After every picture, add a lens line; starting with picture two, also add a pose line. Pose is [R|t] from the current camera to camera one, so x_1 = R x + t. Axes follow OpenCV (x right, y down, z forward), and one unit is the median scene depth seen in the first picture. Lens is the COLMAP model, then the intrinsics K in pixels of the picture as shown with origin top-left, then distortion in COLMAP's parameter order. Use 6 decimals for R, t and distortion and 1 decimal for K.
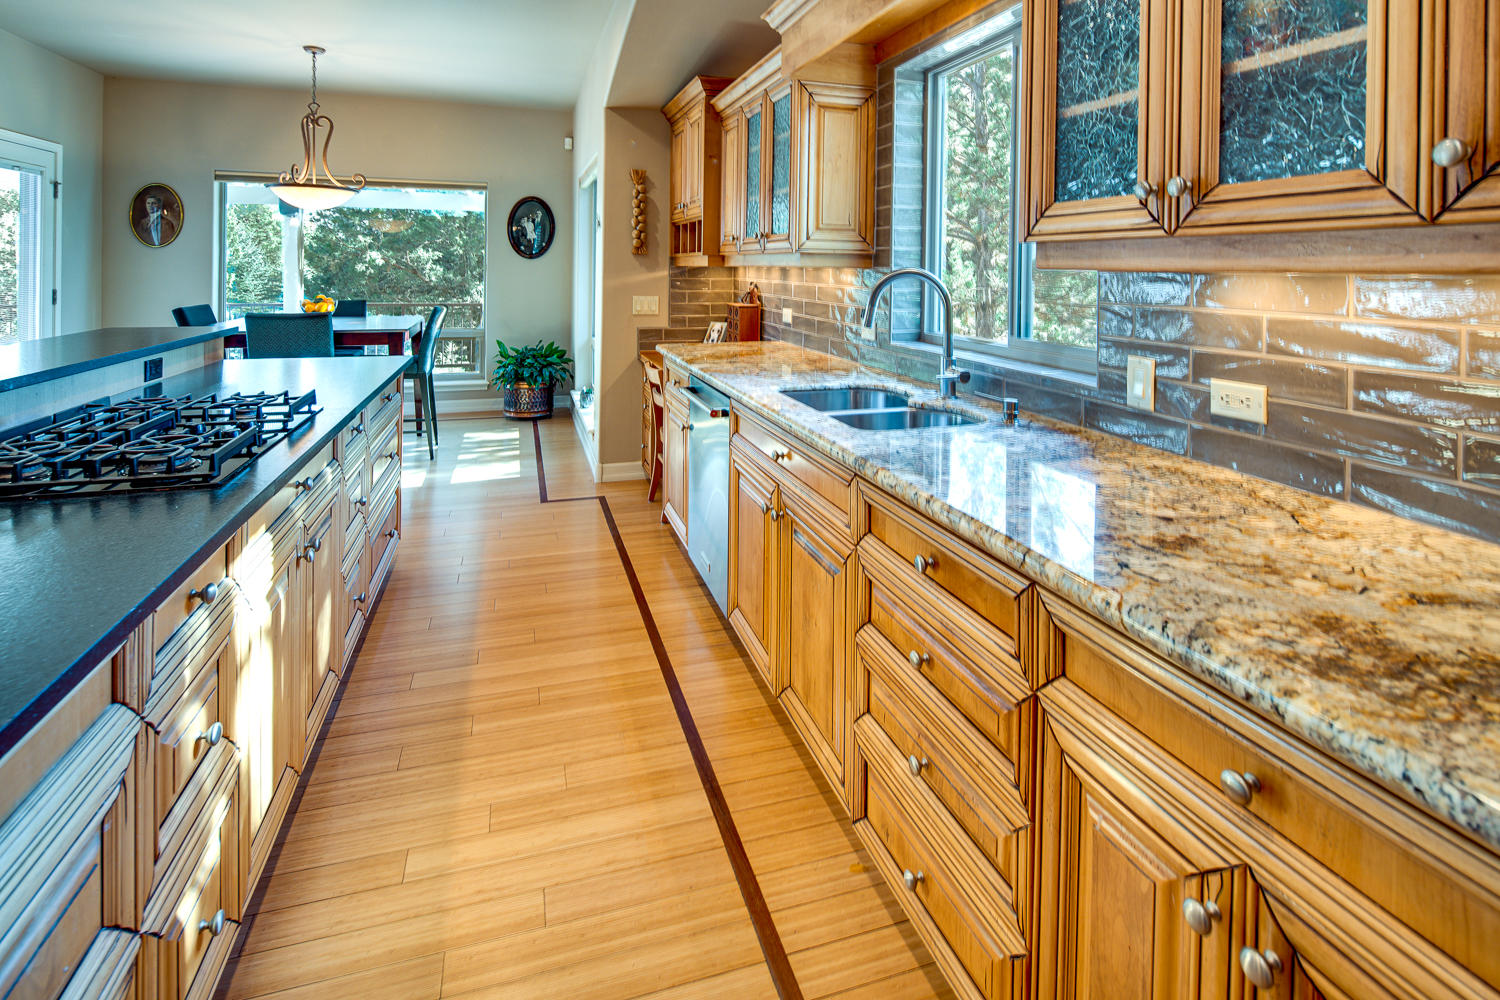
lens RADIAL K [[737.0, 0, 731.2], [0, 737.0, 282.0], [0, 0, 1]] dist [0.000266, -0.001773]
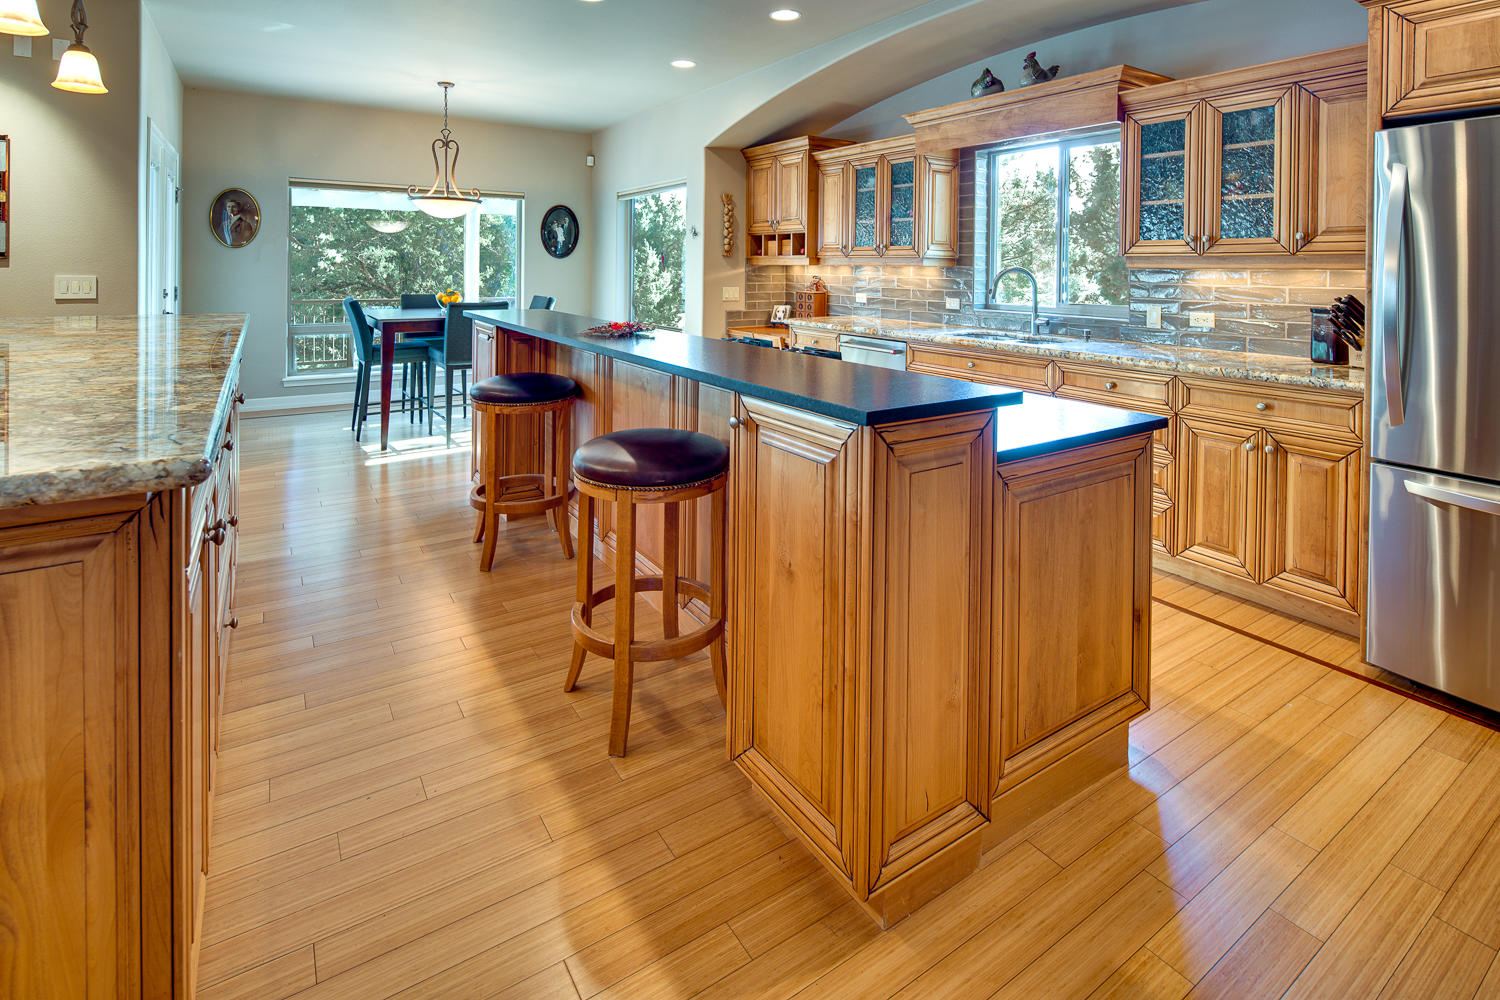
lens RADIAL K [[737.0, 0, 732.7], [0, 737.0, 305.0], [0, 0, 1]] dist [0.000266, -0.001773]
pose [[0.963946, -0.016372, 0.265592, -0.483278], [0.006616, 0.999272, 0.037586, 0.001420], [-0.266014, -0.034473, 0.963353, -0.316628]]
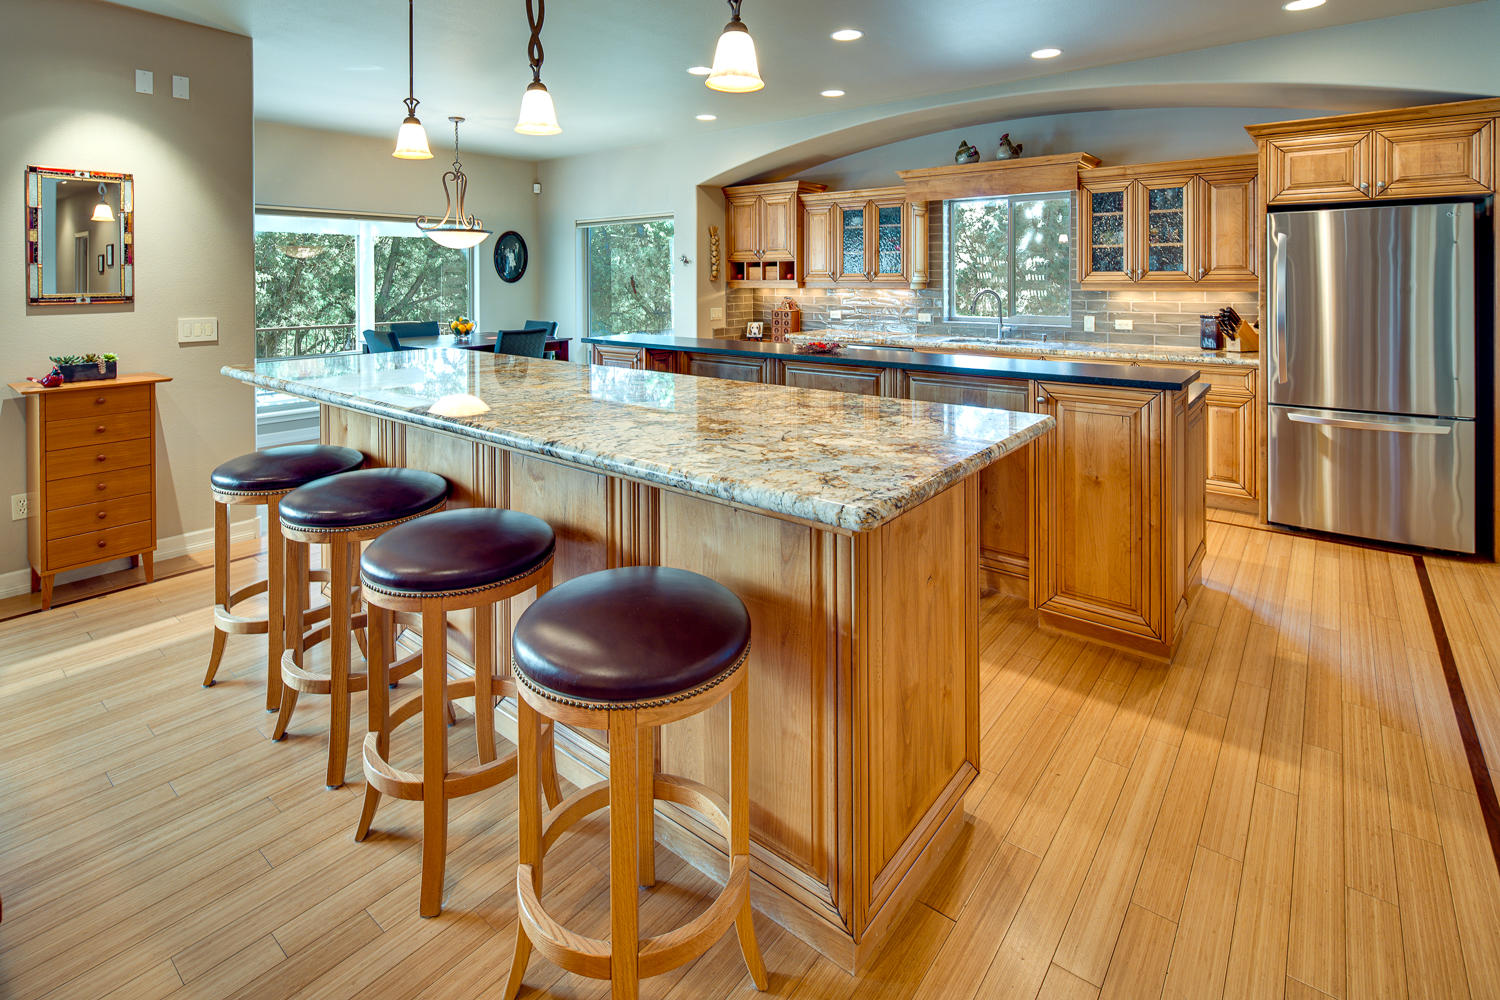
lens RADIAL K [[737.0, 0, 739.3], [0, 737.0, 324.1], [0, 0, 1]] dist [0.000266, -0.001773]
pose [[0.834832, -0.050280, 0.548204, -0.947031], [0.024940, 0.998252, 0.053577, -0.028797], [-0.549940, -0.031056, 0.834627, -0.331831]]
